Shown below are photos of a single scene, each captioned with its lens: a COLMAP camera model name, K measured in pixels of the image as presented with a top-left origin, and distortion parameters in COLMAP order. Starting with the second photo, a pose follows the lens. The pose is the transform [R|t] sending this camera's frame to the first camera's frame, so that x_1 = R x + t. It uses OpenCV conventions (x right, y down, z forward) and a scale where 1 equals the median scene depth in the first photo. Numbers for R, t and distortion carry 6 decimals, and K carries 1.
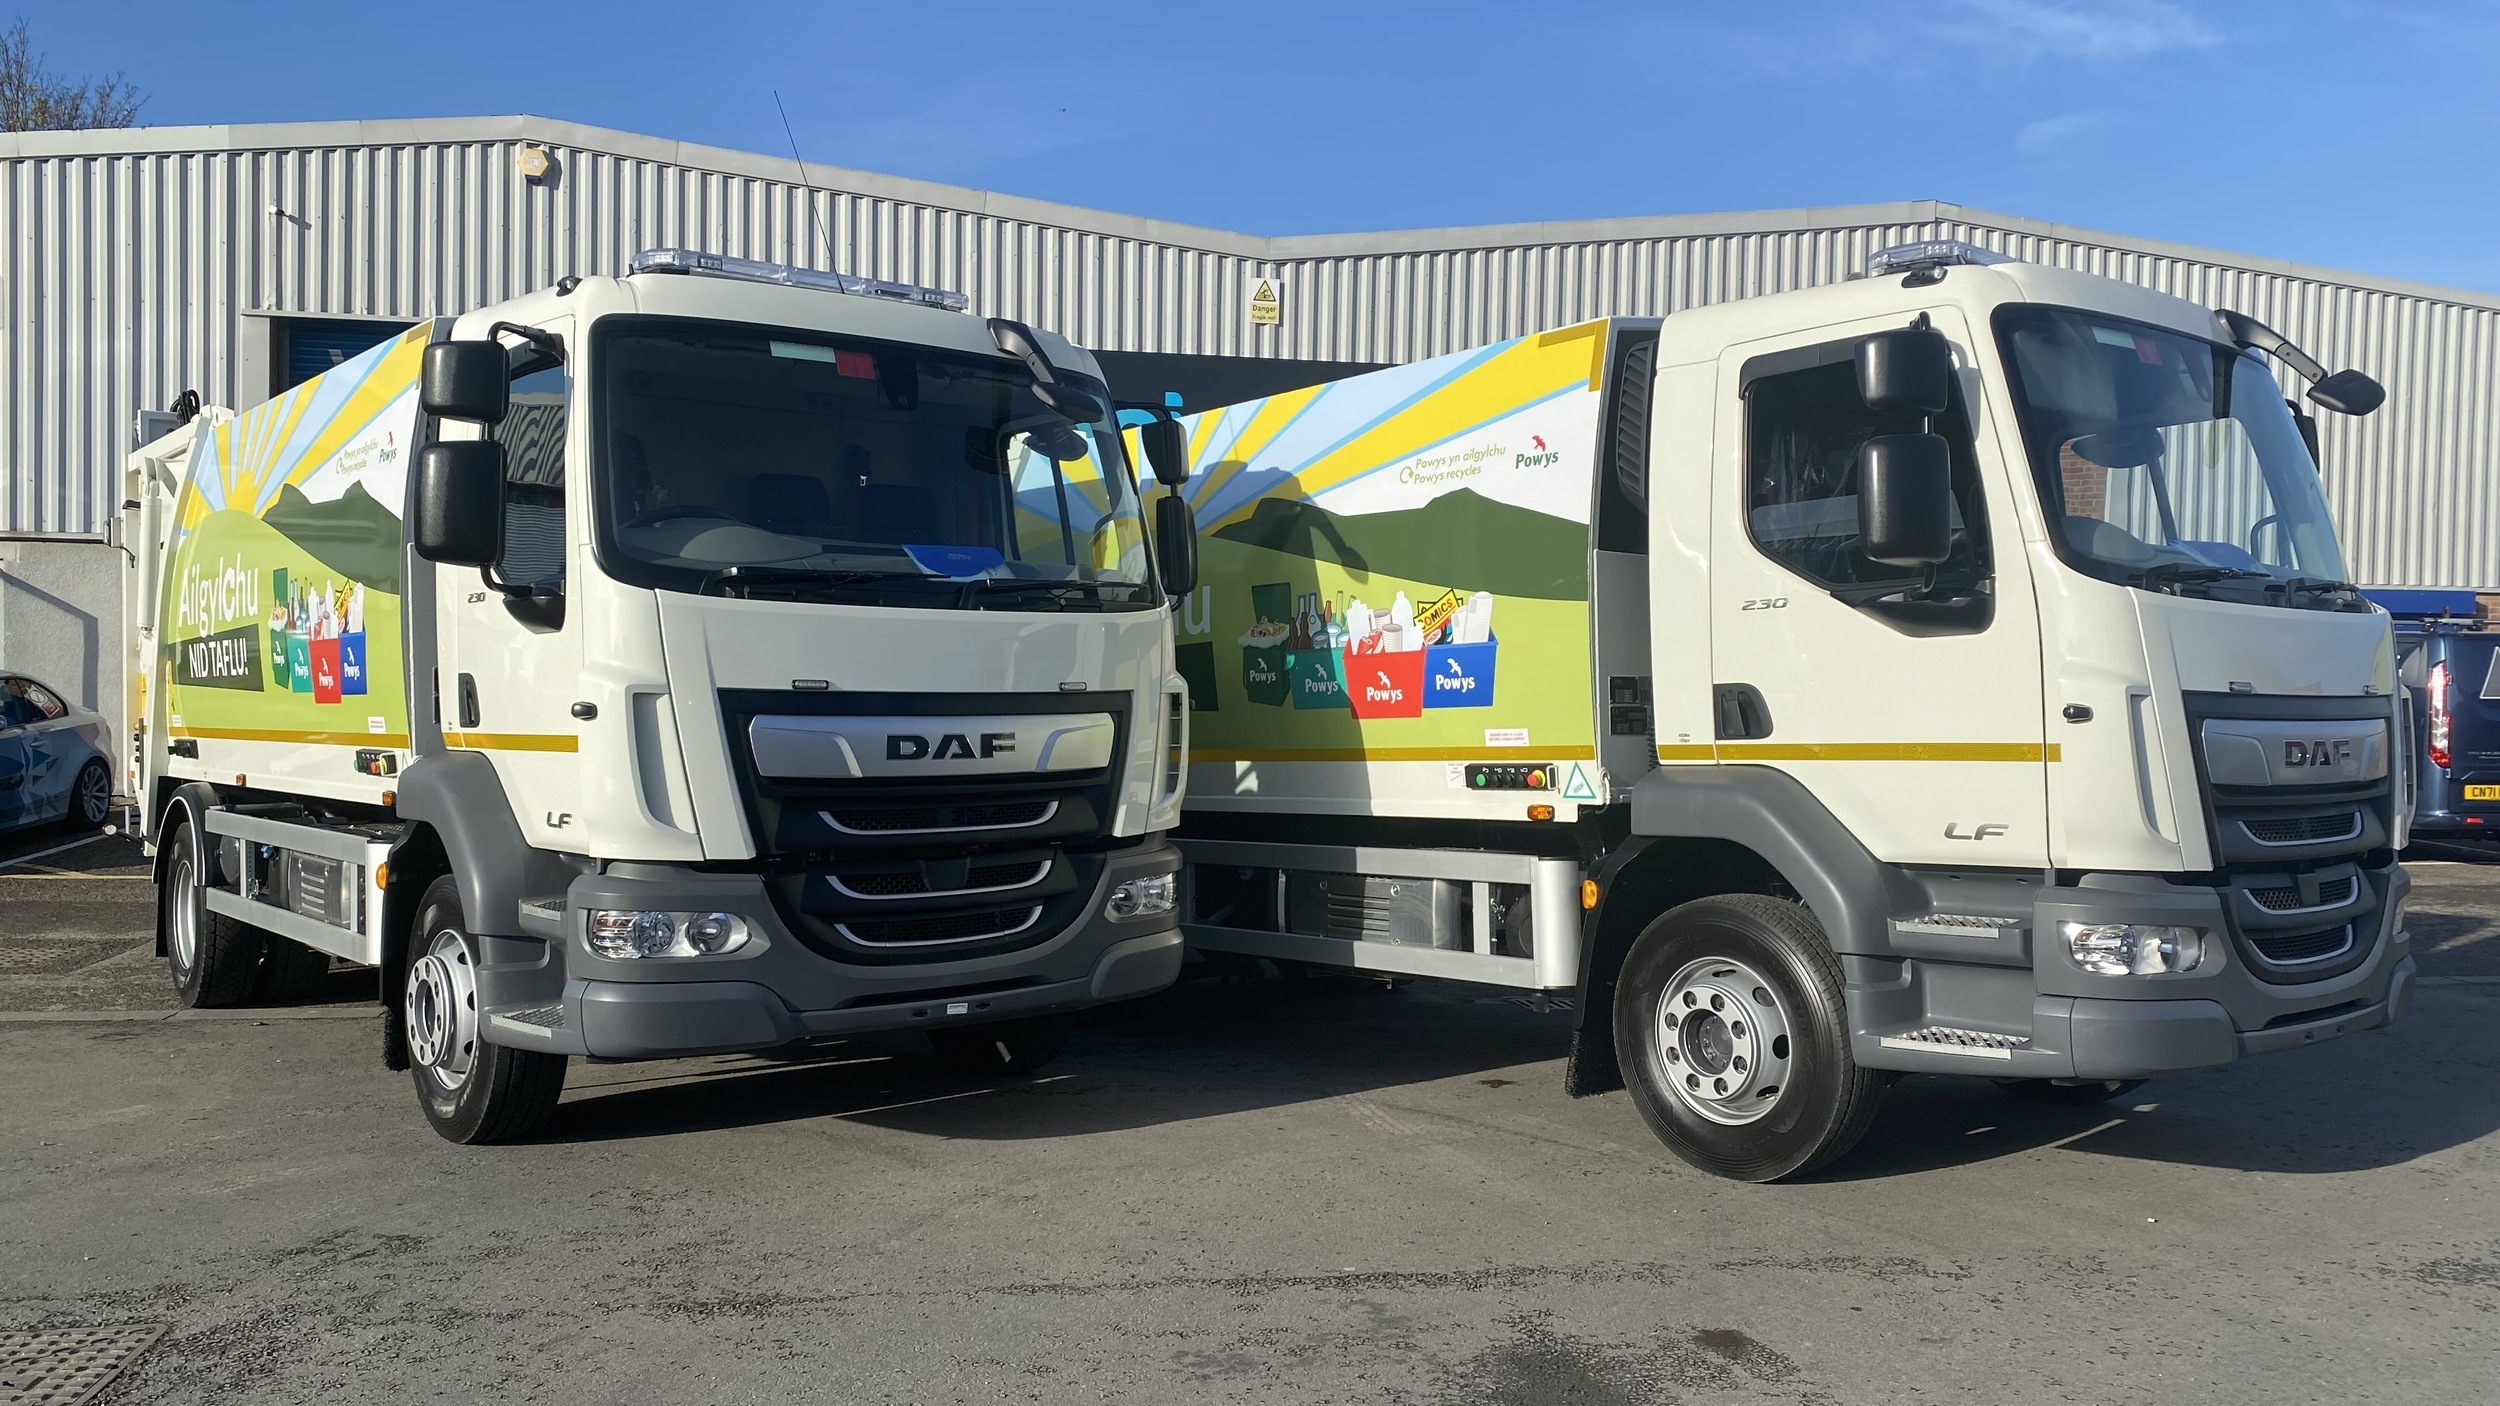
lens RADIAL K [[1902.8, 0, 1259.8], [0, 1902.8, 700.3], [0, 0, 1]] dist [0.069267, -0.076898]
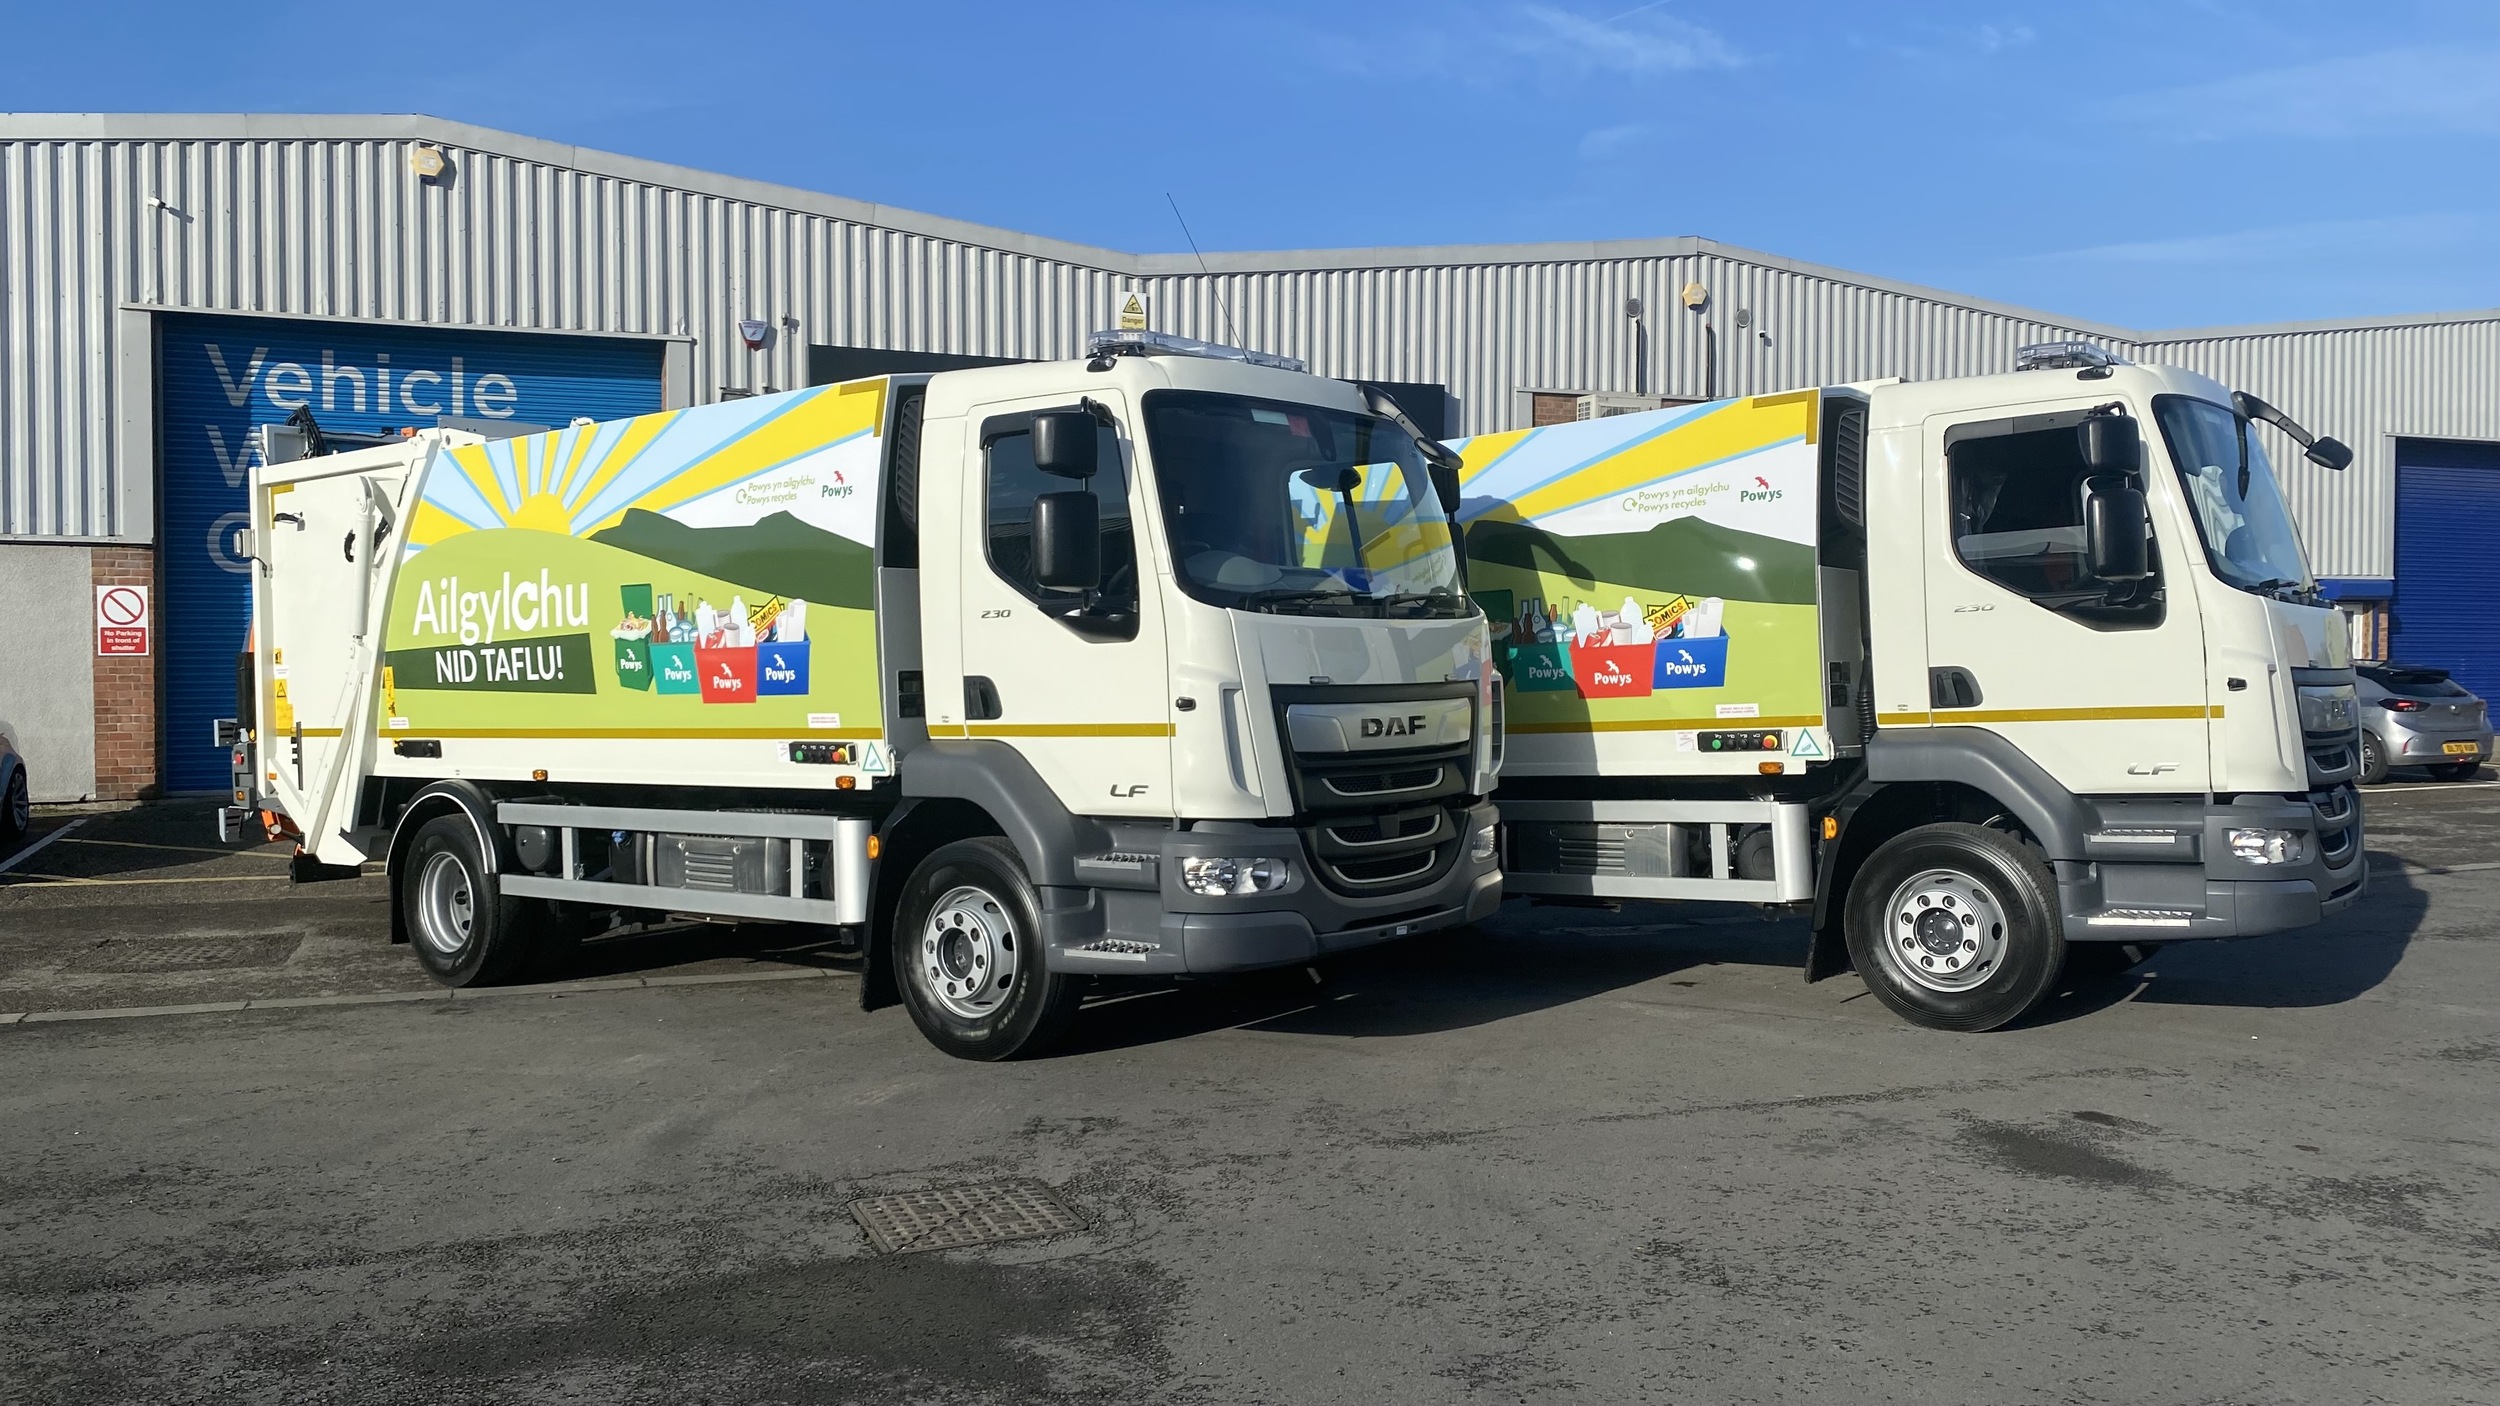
lens RADIAL K [[1902.8, 0, 1243.4], [0, 1902.8, 693.6], [0, 0, 1]] dist [0.069267, -0.076898]
pose [[0.977905, -0.019830, 0.208109, -0.464135], [0.018110, 0.999784, 0.010165, -0.010980], [-0.208265, -0.006172, 0.978053, -0.198527]]
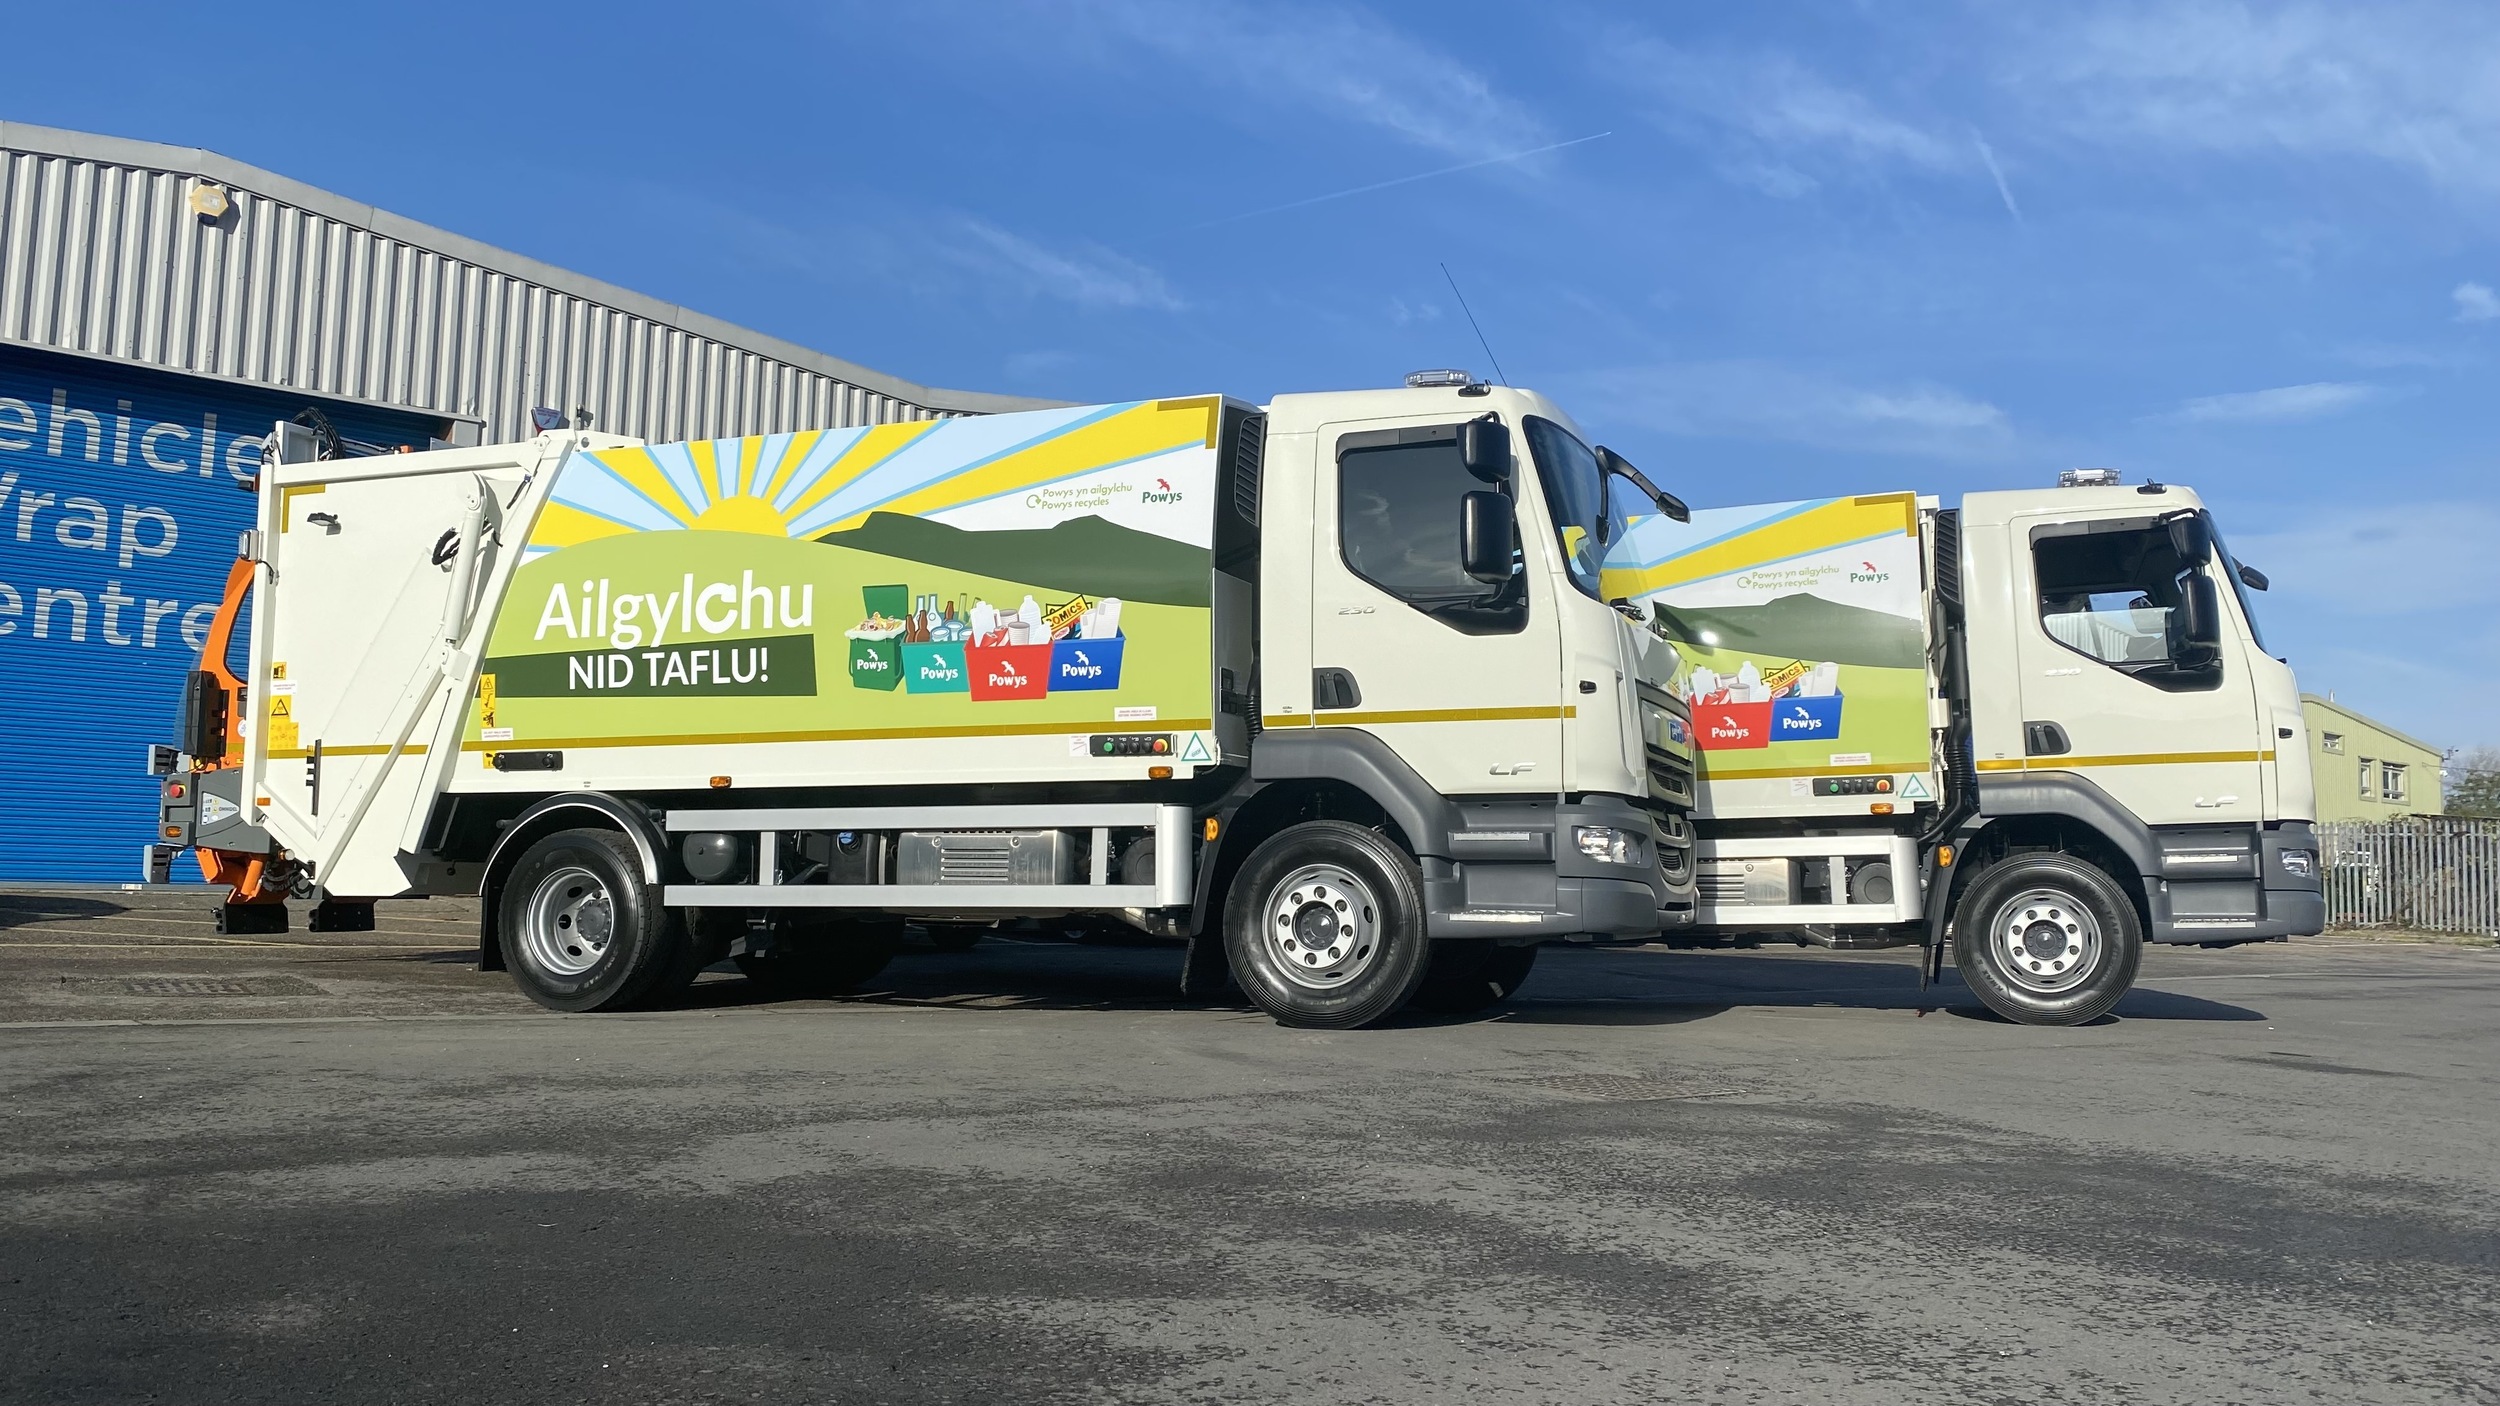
lens RADIAL K [[1902.8, 0, 1264.9], [0, 1902.8, 701.2], [0, 0, 1]] dist [0.069267, -0.076898]
pose [[0.870167, 0.057048, 0.489443, -1.006006], [-0.009110, 0.994968, -0.099775, 0.128176], [-0.492672, 0.082362, 0.866309, -0.084986]]
